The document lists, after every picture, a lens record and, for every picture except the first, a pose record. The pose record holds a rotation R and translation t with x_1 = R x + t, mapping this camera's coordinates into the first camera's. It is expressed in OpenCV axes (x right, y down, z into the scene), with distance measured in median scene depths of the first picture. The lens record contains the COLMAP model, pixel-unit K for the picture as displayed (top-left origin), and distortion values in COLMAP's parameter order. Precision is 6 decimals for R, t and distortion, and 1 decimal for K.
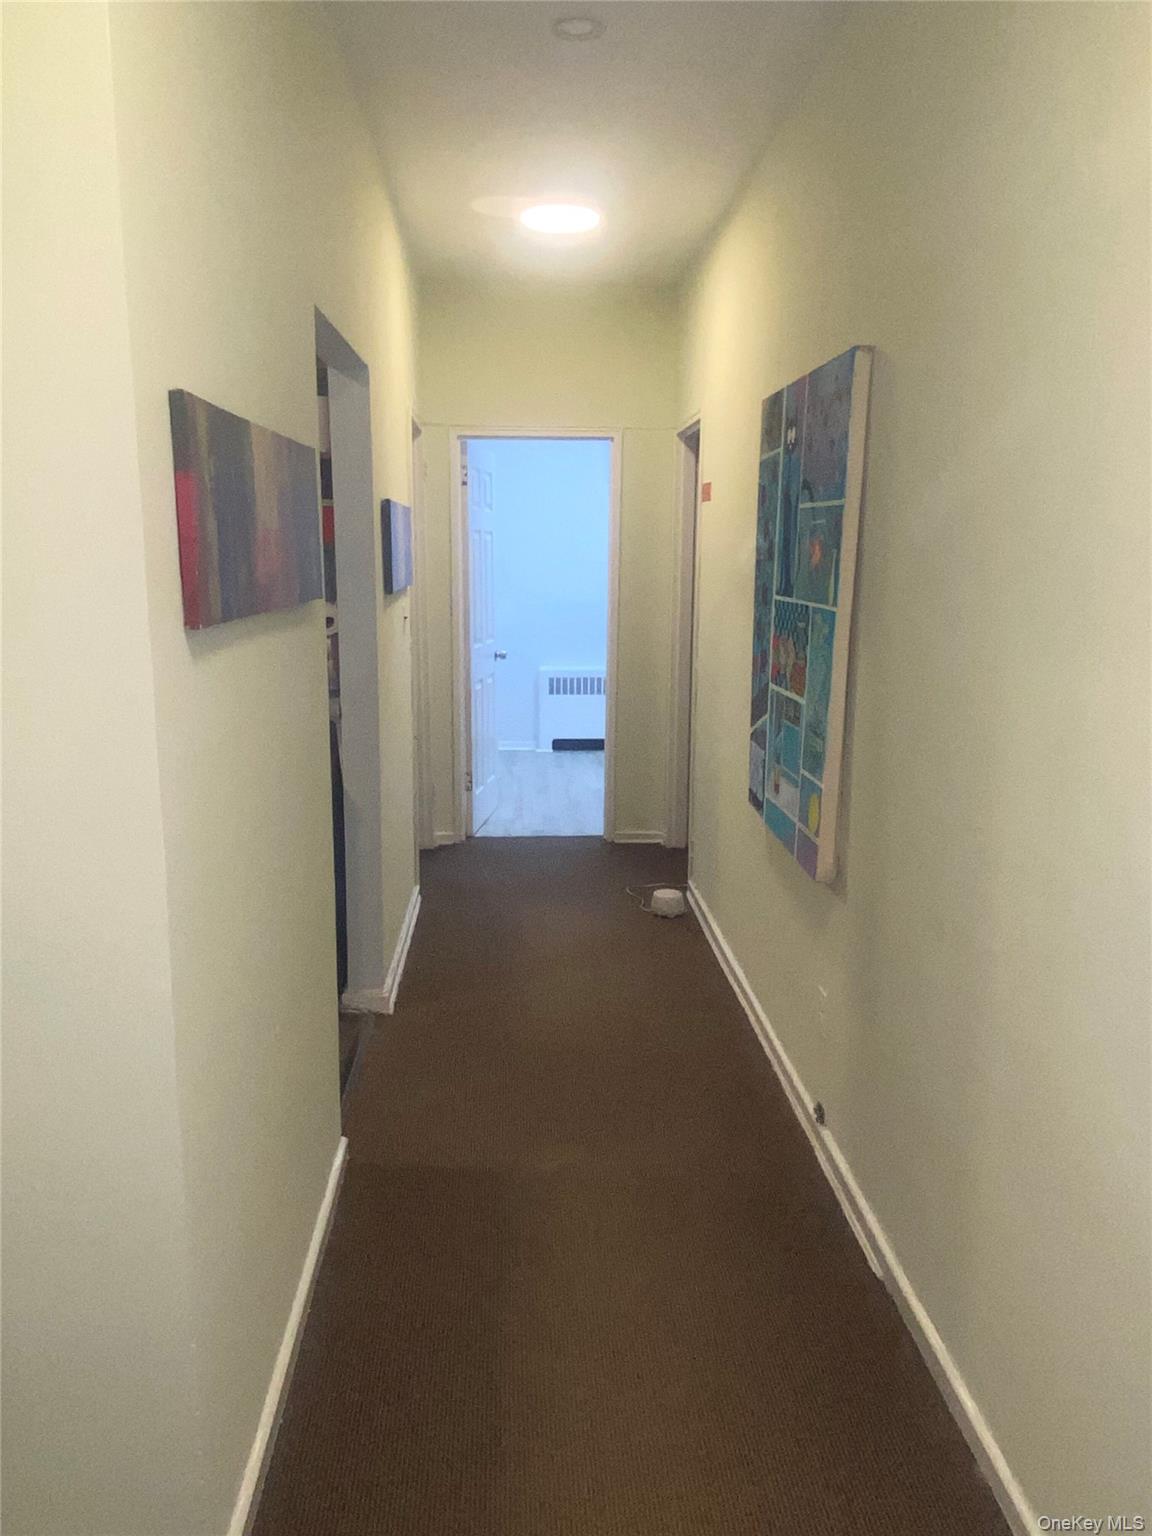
lens RADIAL K [[1139.6, 0, 576.0], [0, 1139.6, 768.0], [0, 0, 1]] dist [0.064075, 0.000452]
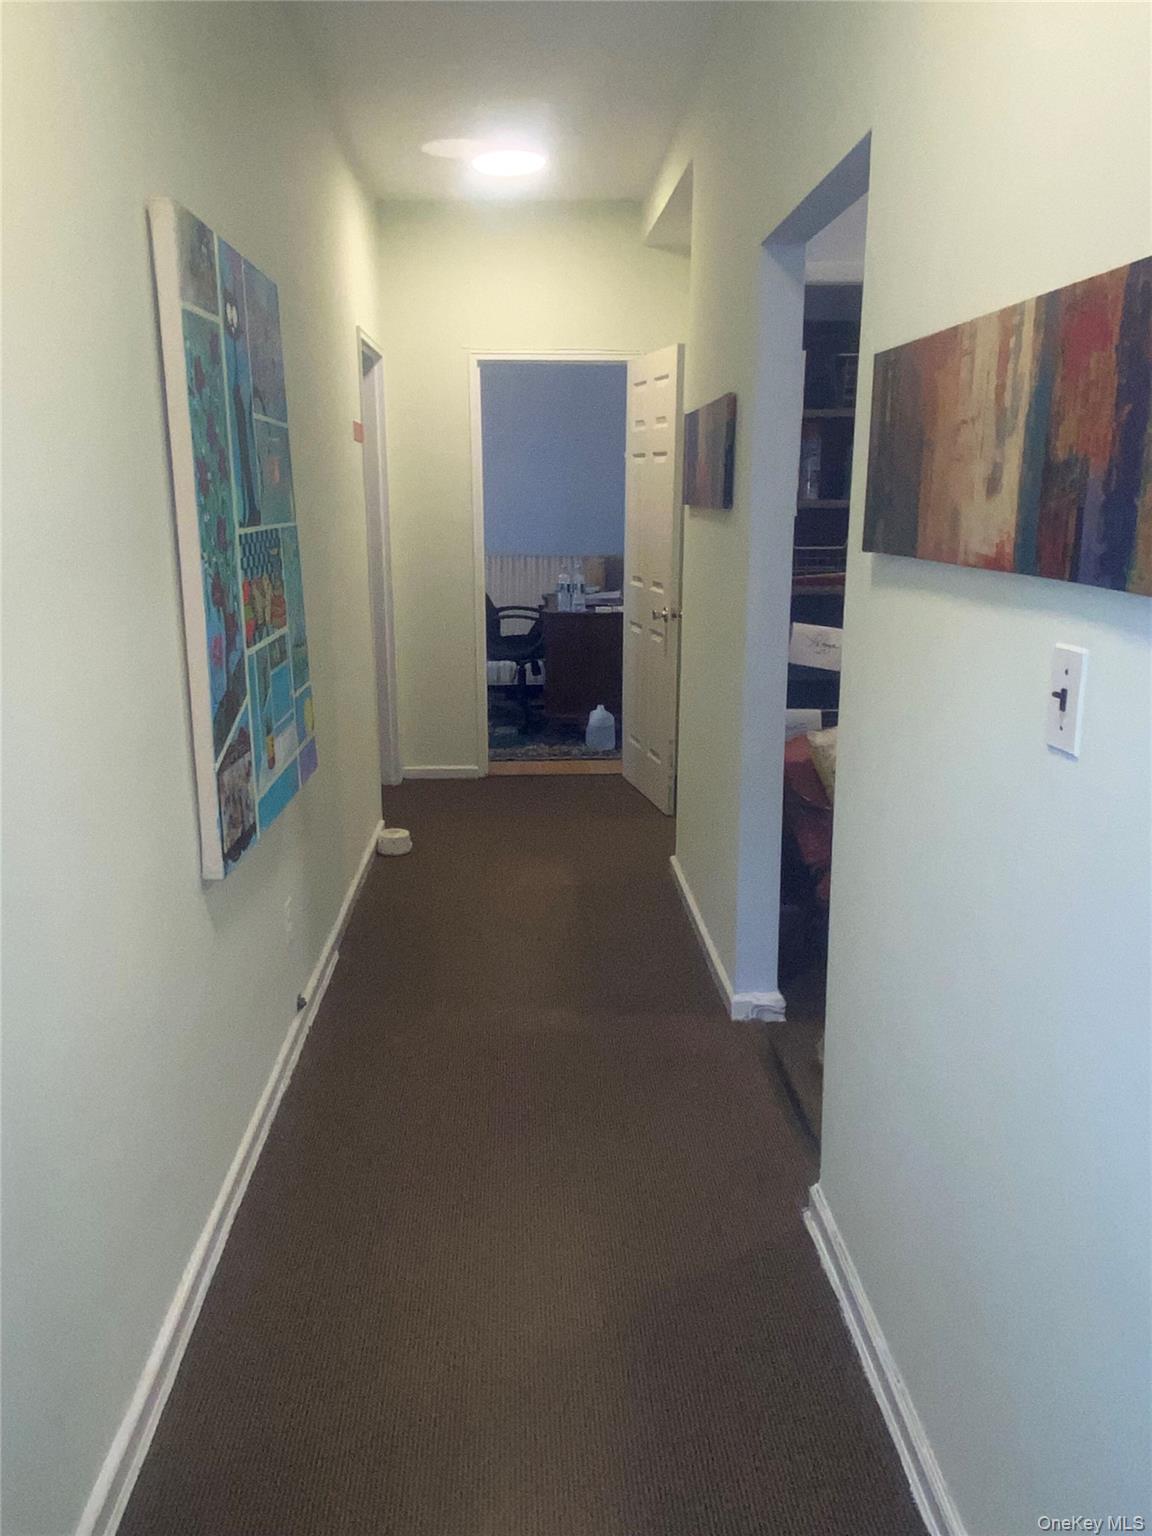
lens RADIAL K [[1139.6, 0, 576.0], [0, 1139.6, 768.0], [0, 0, 1]] dist [0.064075, 0.000452]
pose [[-0.999948, -0.007131, 0.007271, -0.051194], [-0.003443, 0.908606, 0.417640, -0.339882], [-0.009585, 0.417593, -0.908584, 1.838276]]
